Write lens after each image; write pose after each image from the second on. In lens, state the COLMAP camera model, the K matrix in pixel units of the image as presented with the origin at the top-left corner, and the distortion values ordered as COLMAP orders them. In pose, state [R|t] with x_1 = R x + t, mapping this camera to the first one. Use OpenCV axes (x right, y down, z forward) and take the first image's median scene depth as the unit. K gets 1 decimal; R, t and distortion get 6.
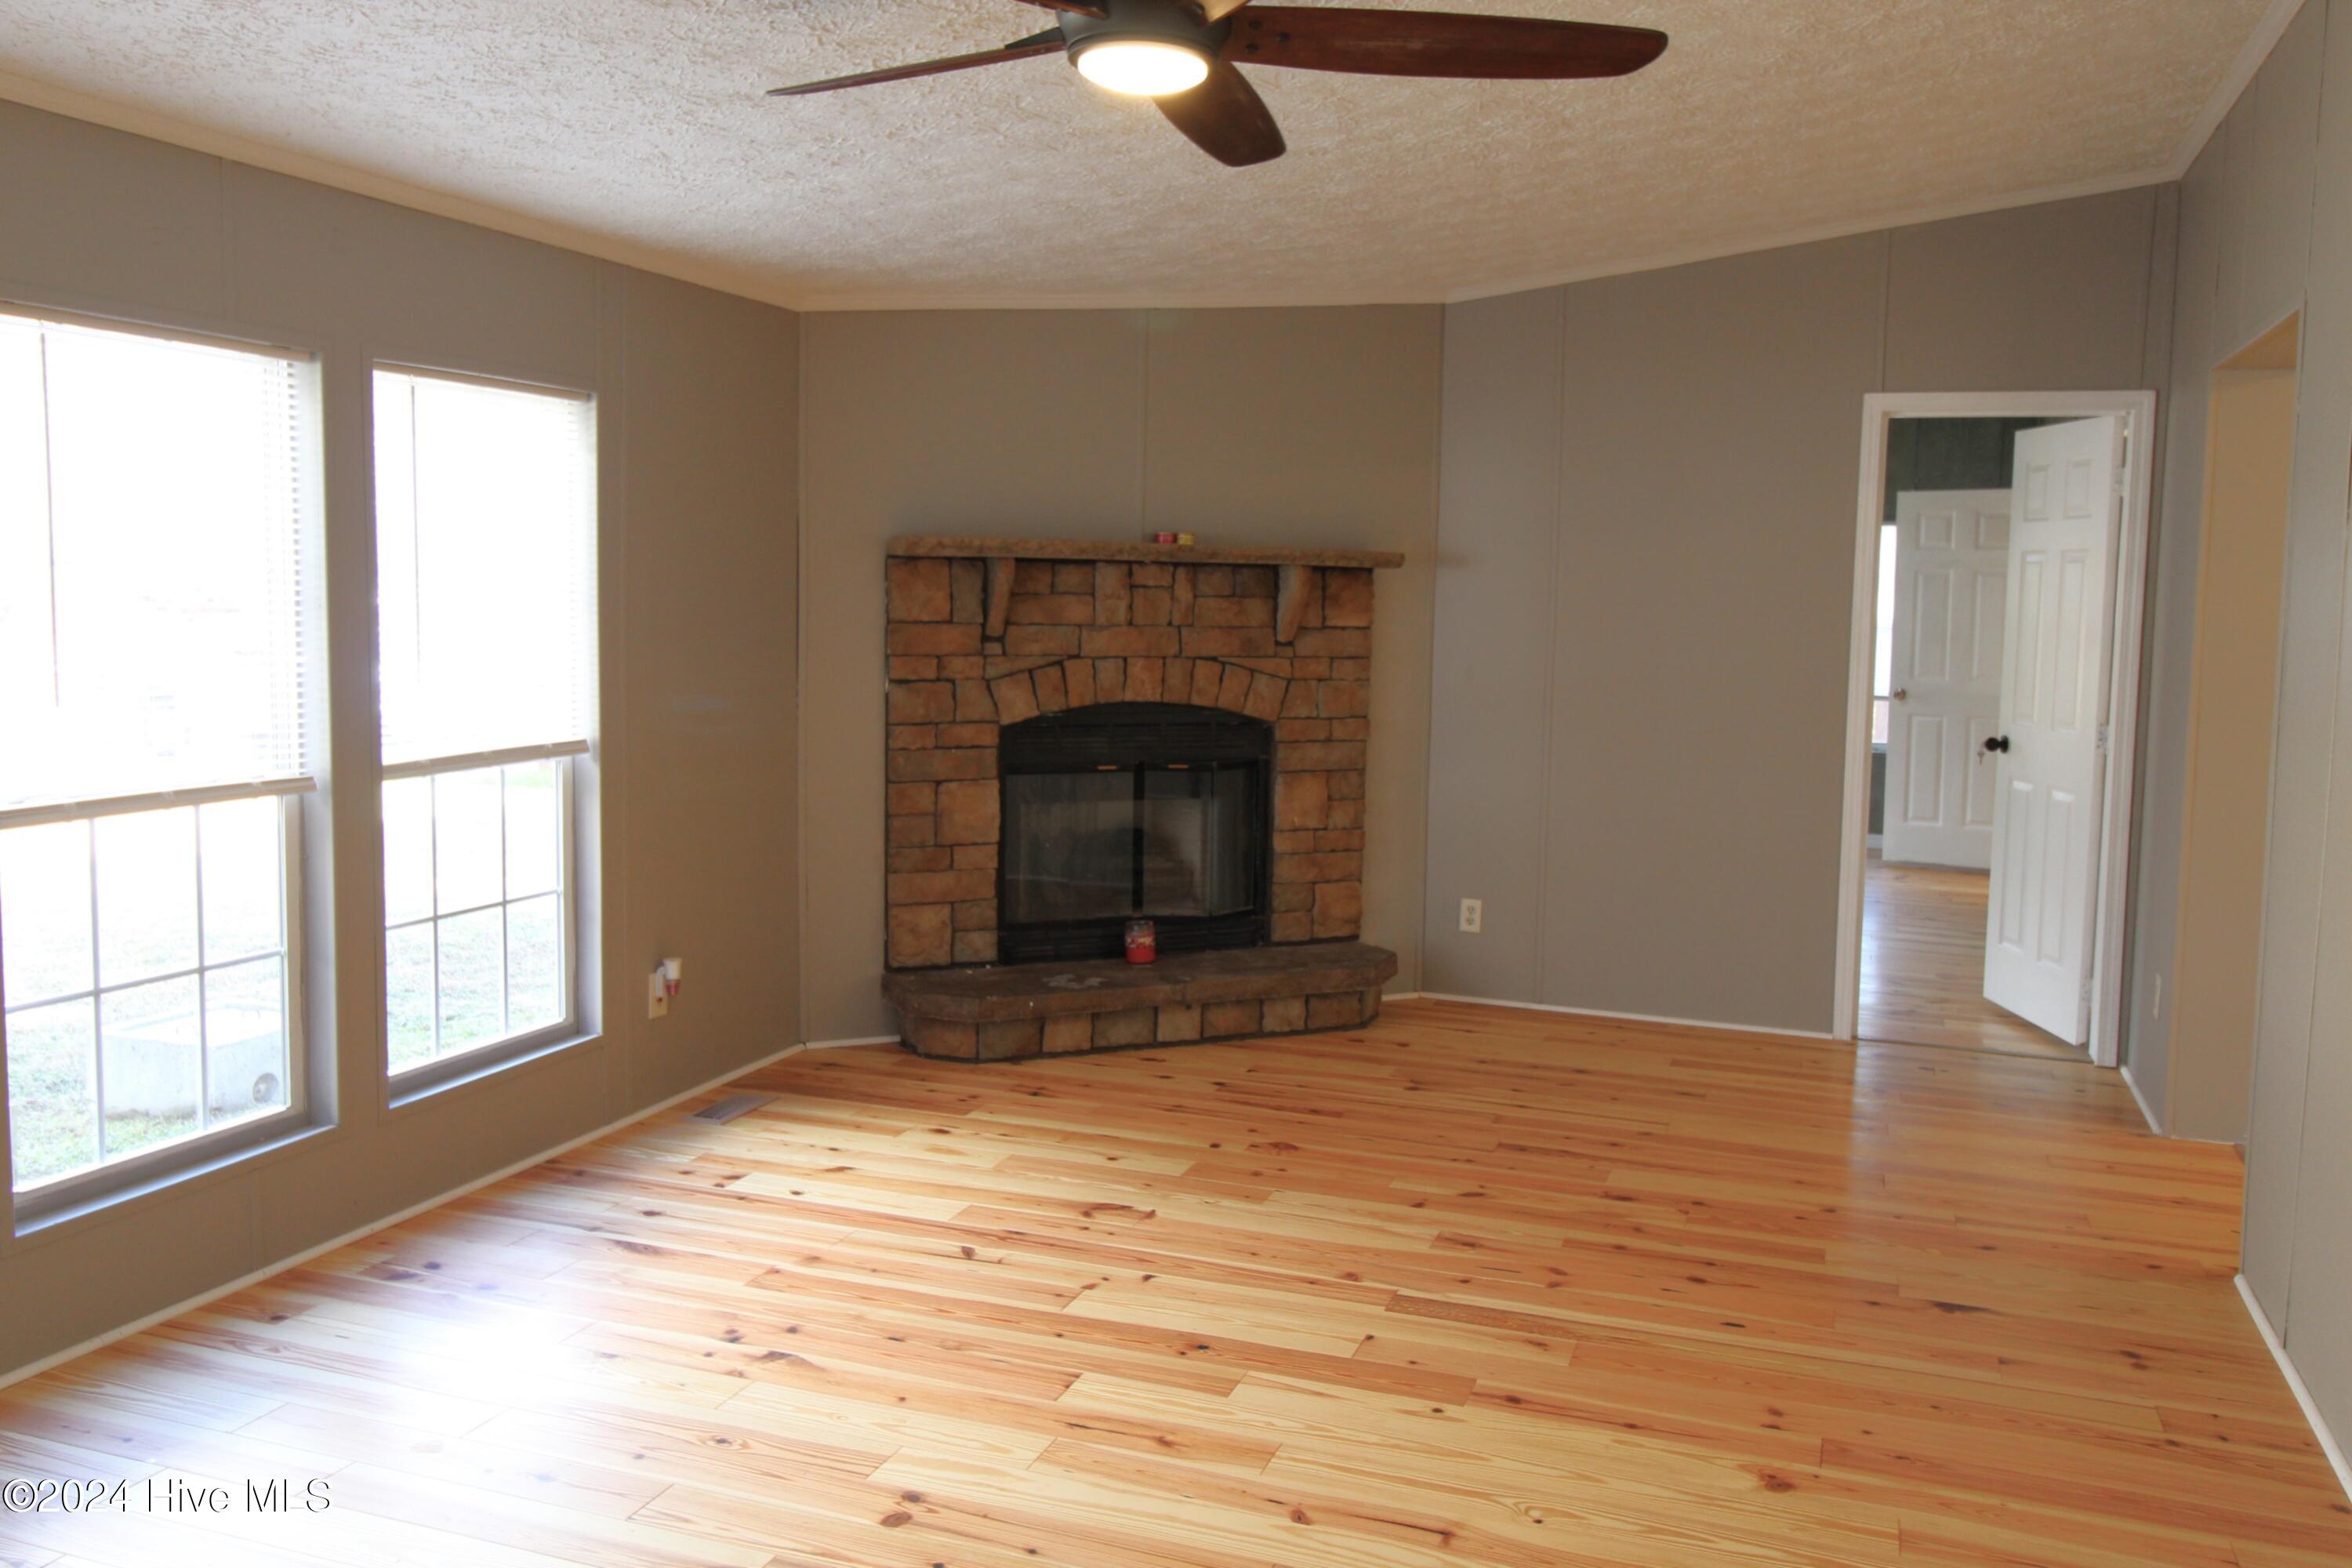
lens RADIAL K [[1970.9, 0, 1176.0], [0, 1970.9, 784.0], [0, 0, 1]] dist [0.002162, -0.003198]
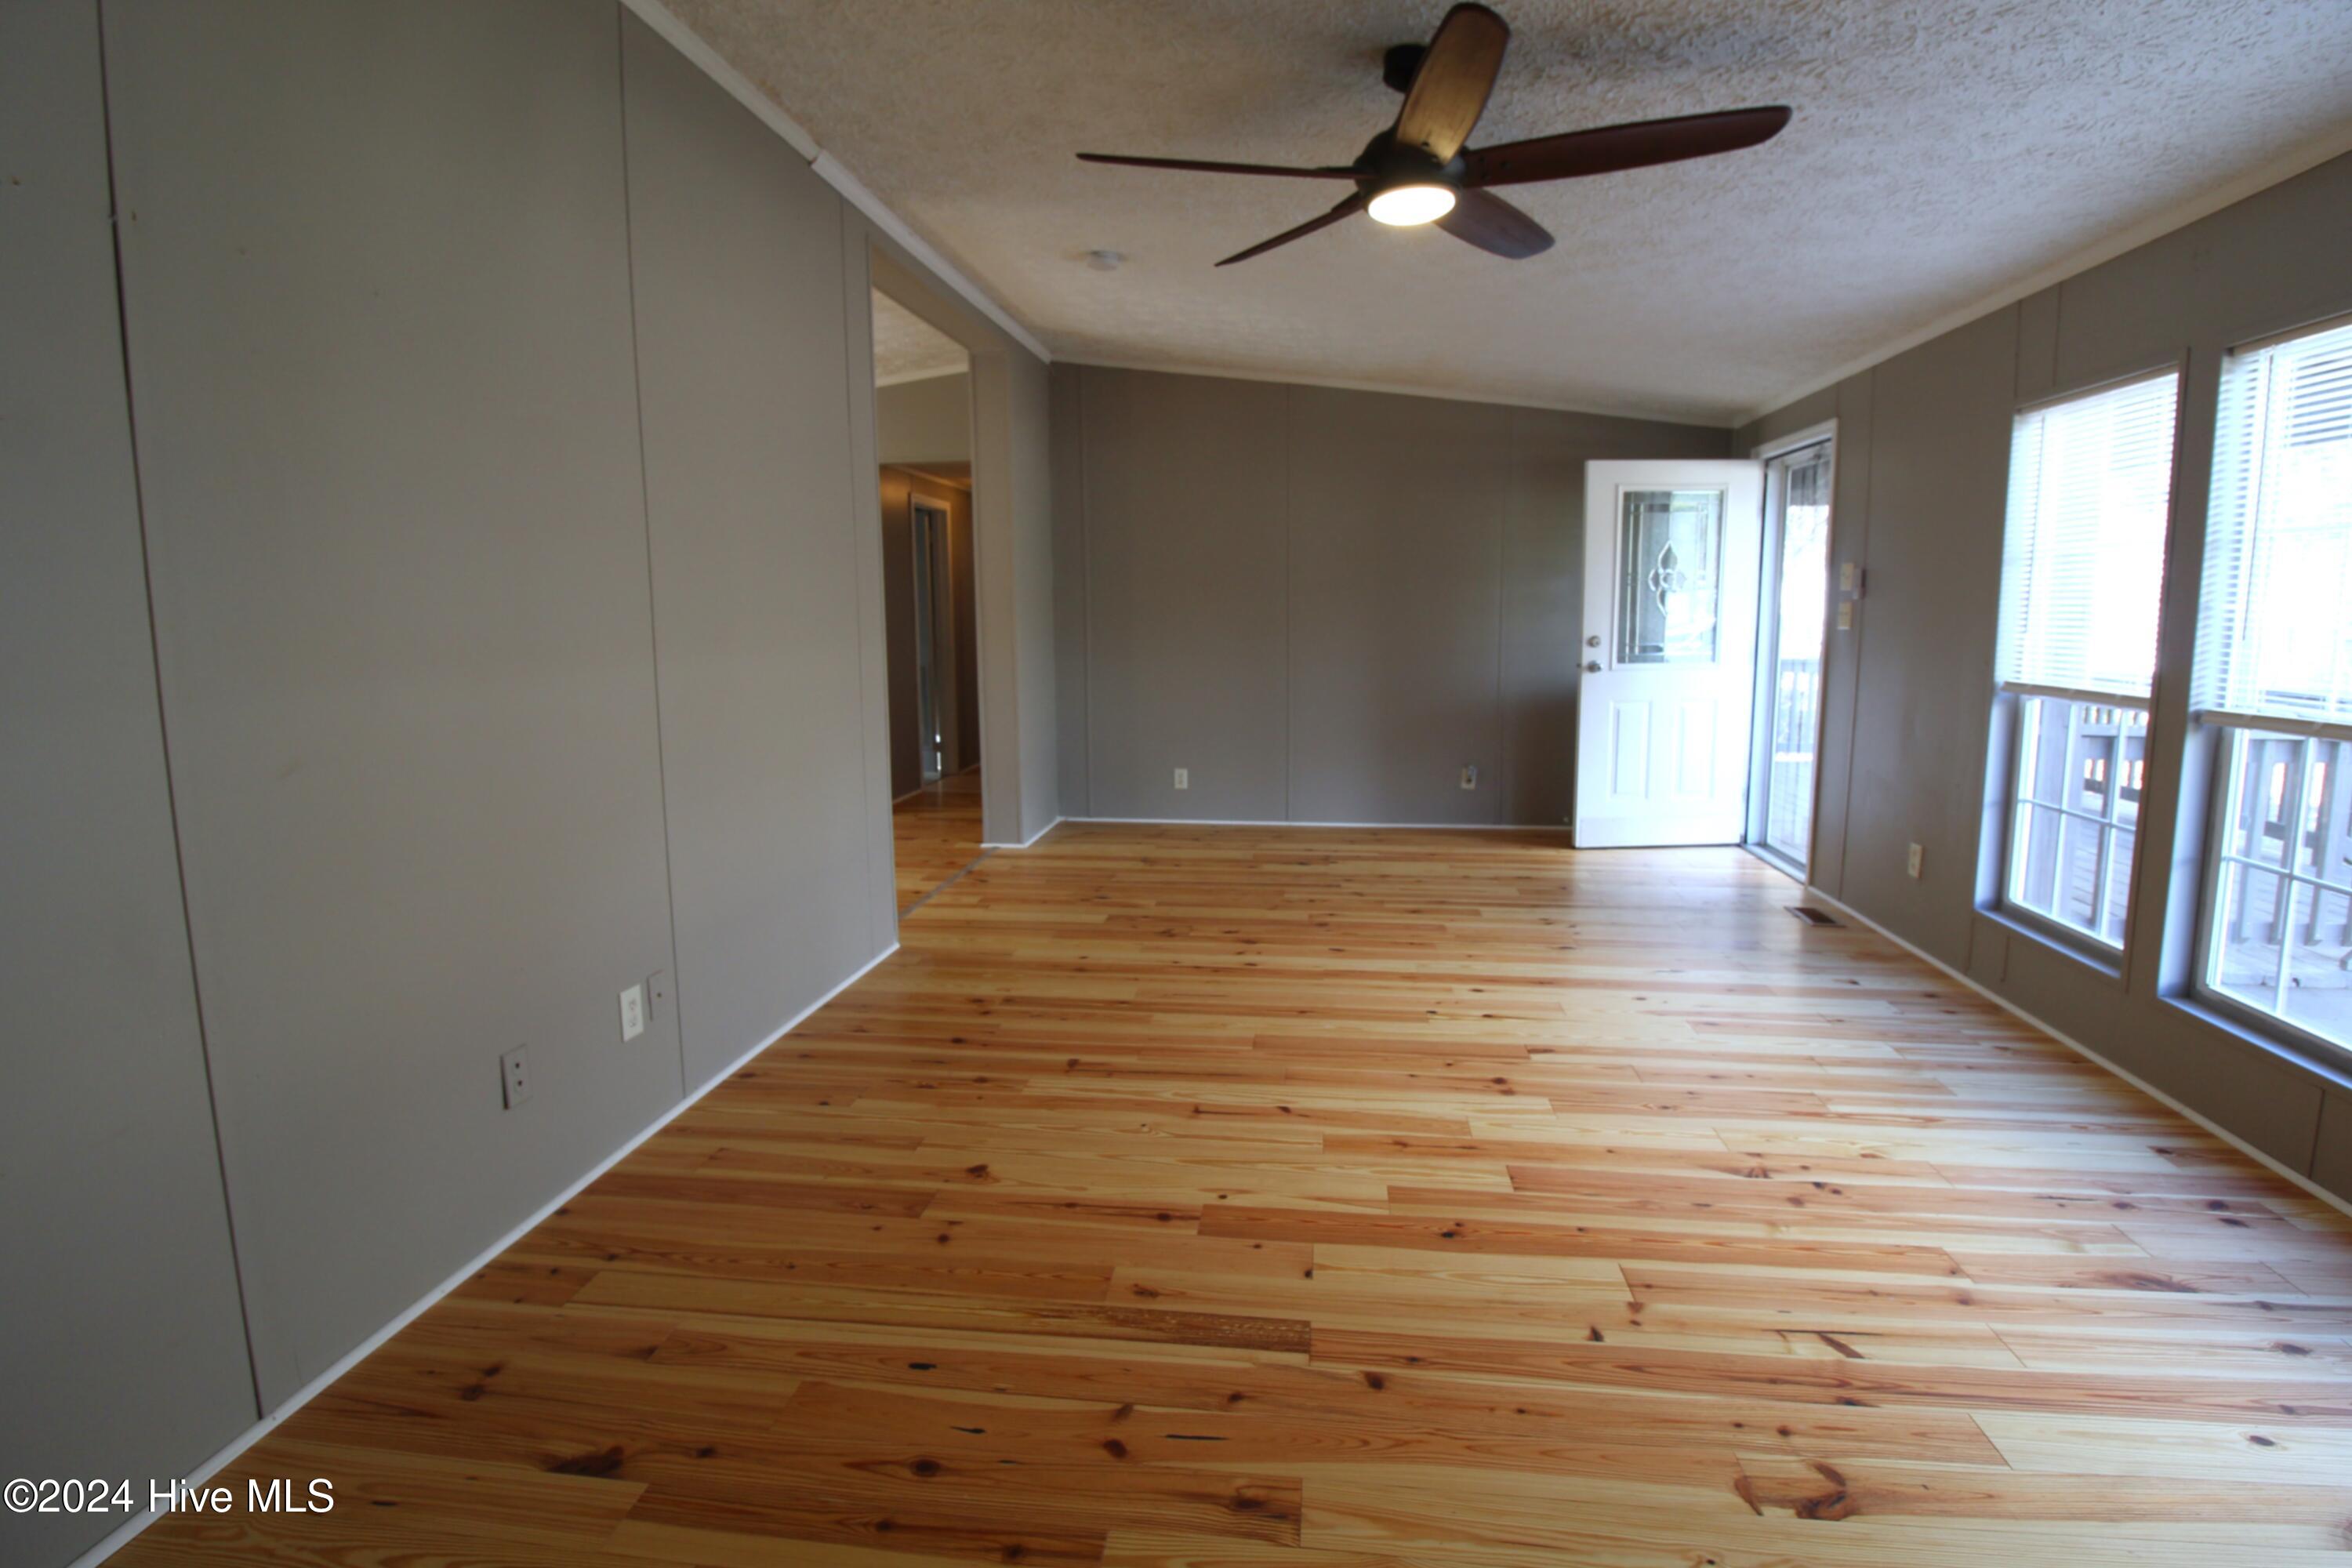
lens RADIAL K [[1251.6, 0, 1176.0], [0, 1251.6, 784.0], [0, 0, 1]] dist [-0.018818, 0.000011]
pose [[-0.978830, 0.020737, -0.203624, 0.292597], [-0.026861, 0.973236, 0.228235, -0.107780], [0.202907, 0.228872, -0.952075, 1.555457]]
